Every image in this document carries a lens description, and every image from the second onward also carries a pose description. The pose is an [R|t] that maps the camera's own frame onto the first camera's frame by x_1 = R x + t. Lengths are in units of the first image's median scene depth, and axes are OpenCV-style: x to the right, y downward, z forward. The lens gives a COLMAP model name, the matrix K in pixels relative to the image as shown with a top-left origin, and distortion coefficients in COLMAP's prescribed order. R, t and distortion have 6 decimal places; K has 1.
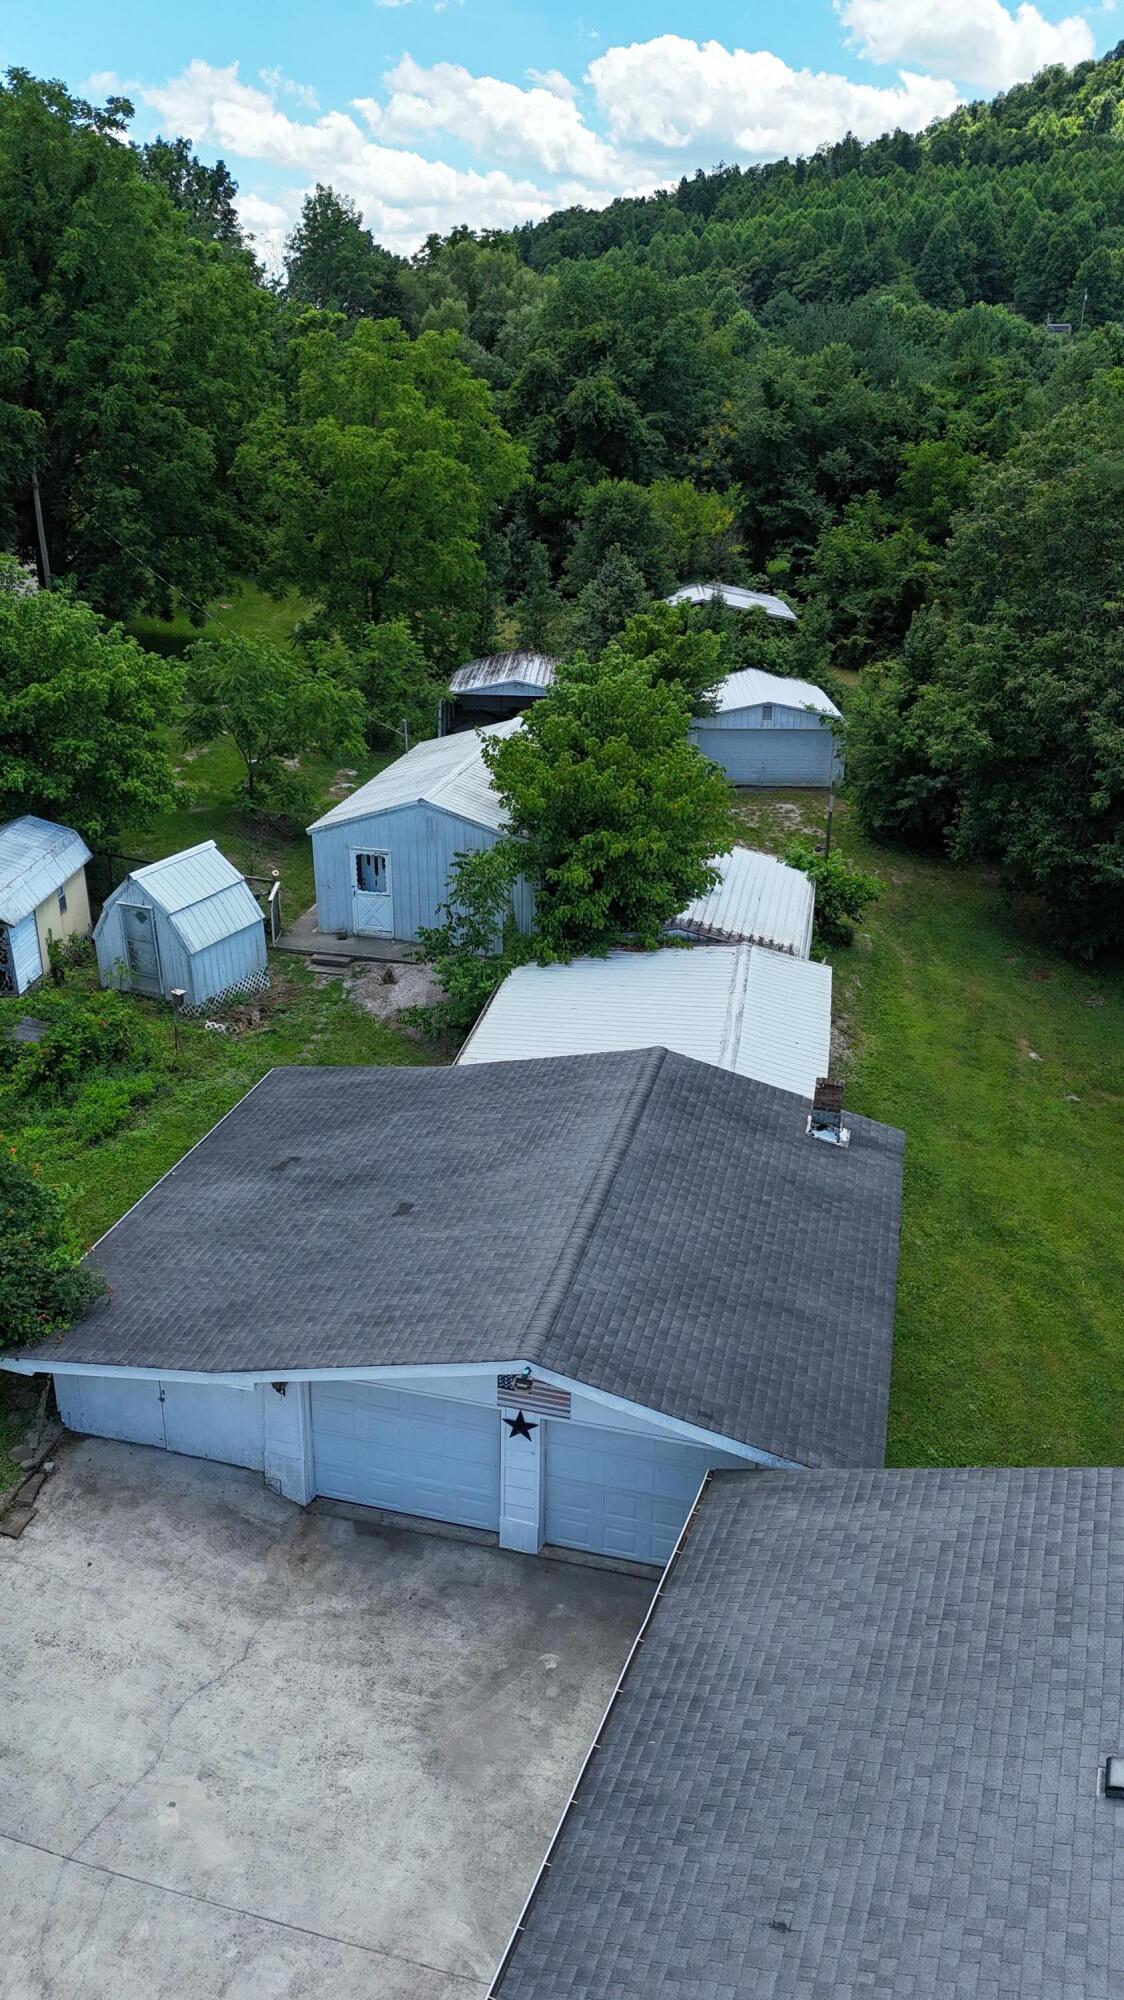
lens RADIAL K [[1475.8, 0, 560.6], [0, 1475.8, 993.2], [0, 0, 1]] dist [0.084423, -0.084011]
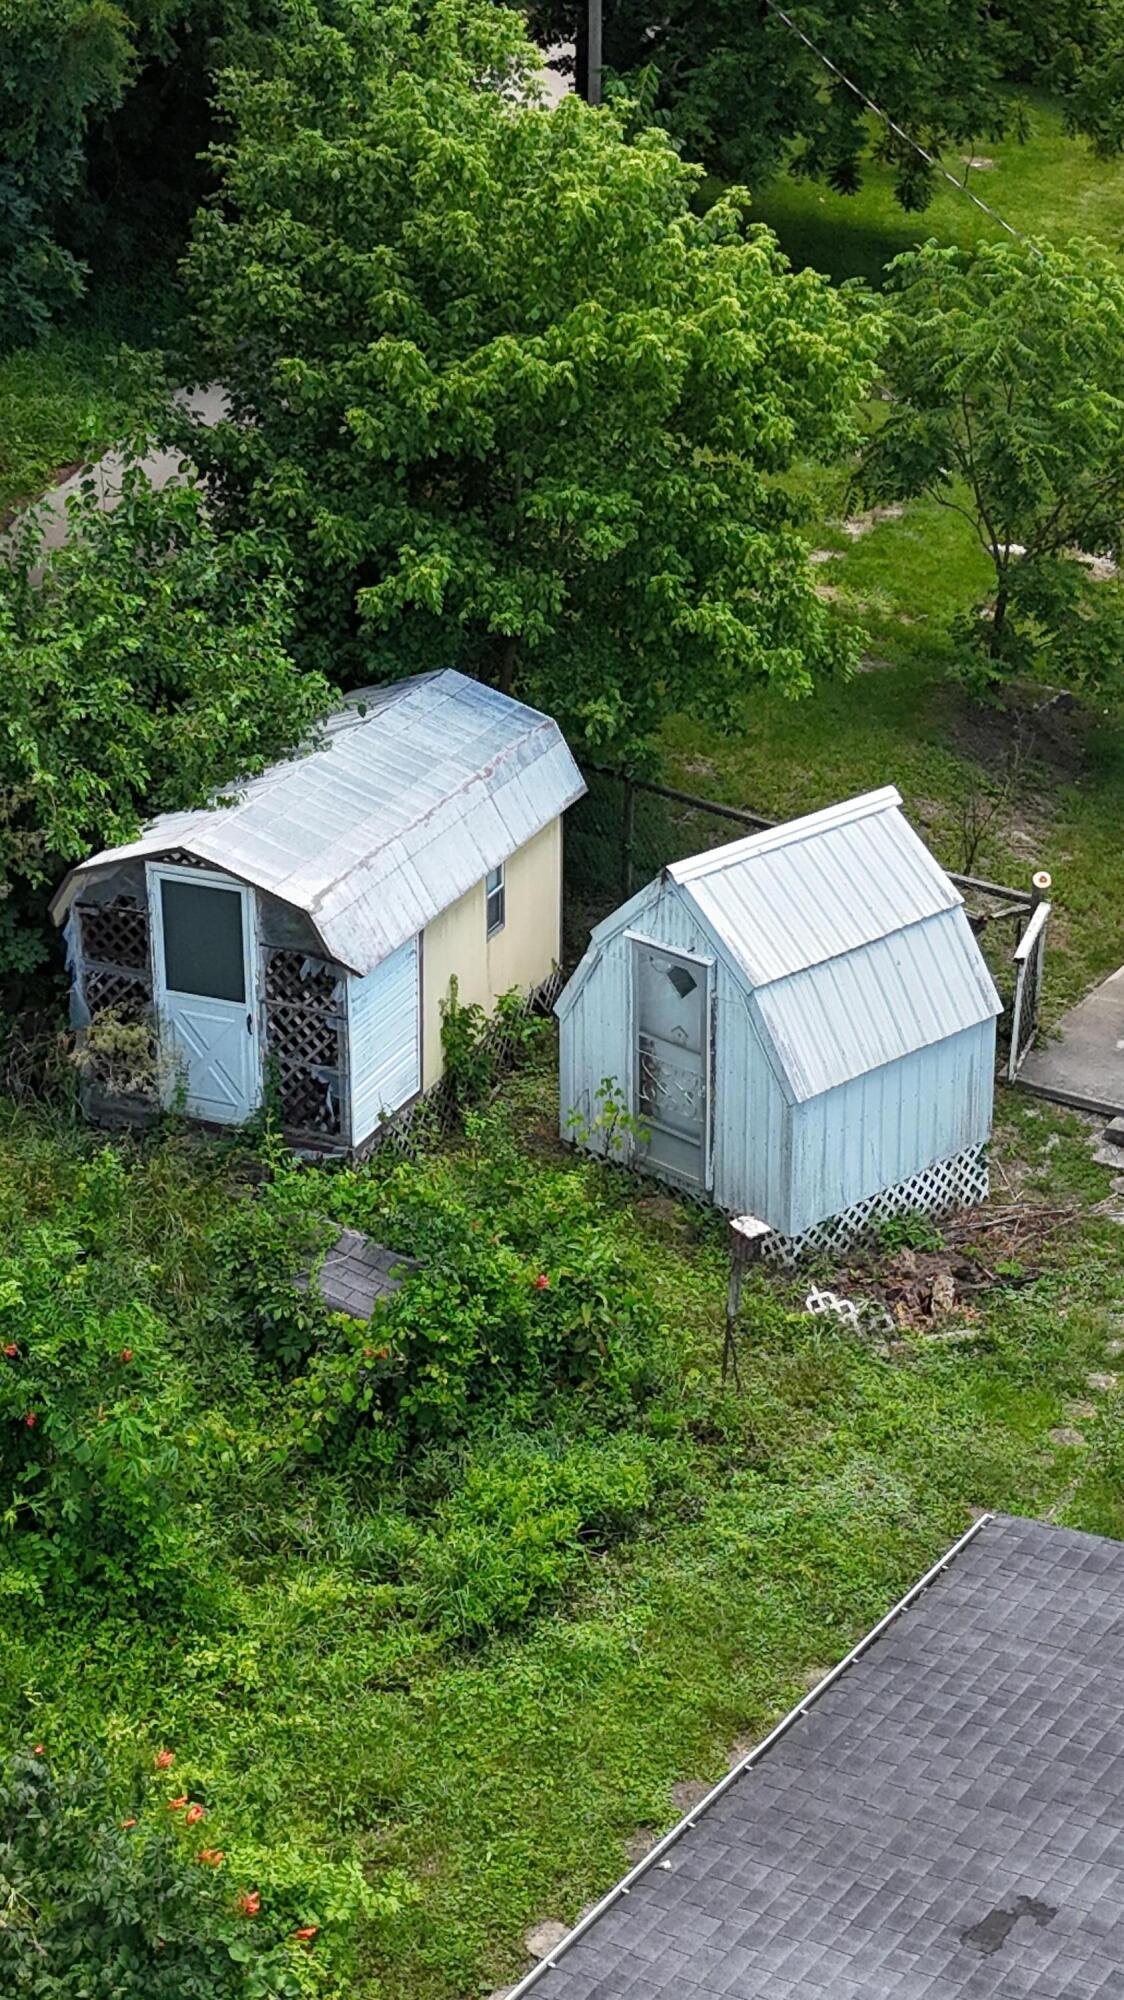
lens RADIAL K [[3084.5, 0, 562.0], [0, 3084.5, 1000.0], [0, 0, 1]] dist [0.095955, -0.162693]
pose [[0.943232, 0.137746, -0.302225, -0.068219], [-0.136213, 0.990332, 0.026252, -0.055801], [0.302919, 0.016405, 0.952875, 0.226700]]
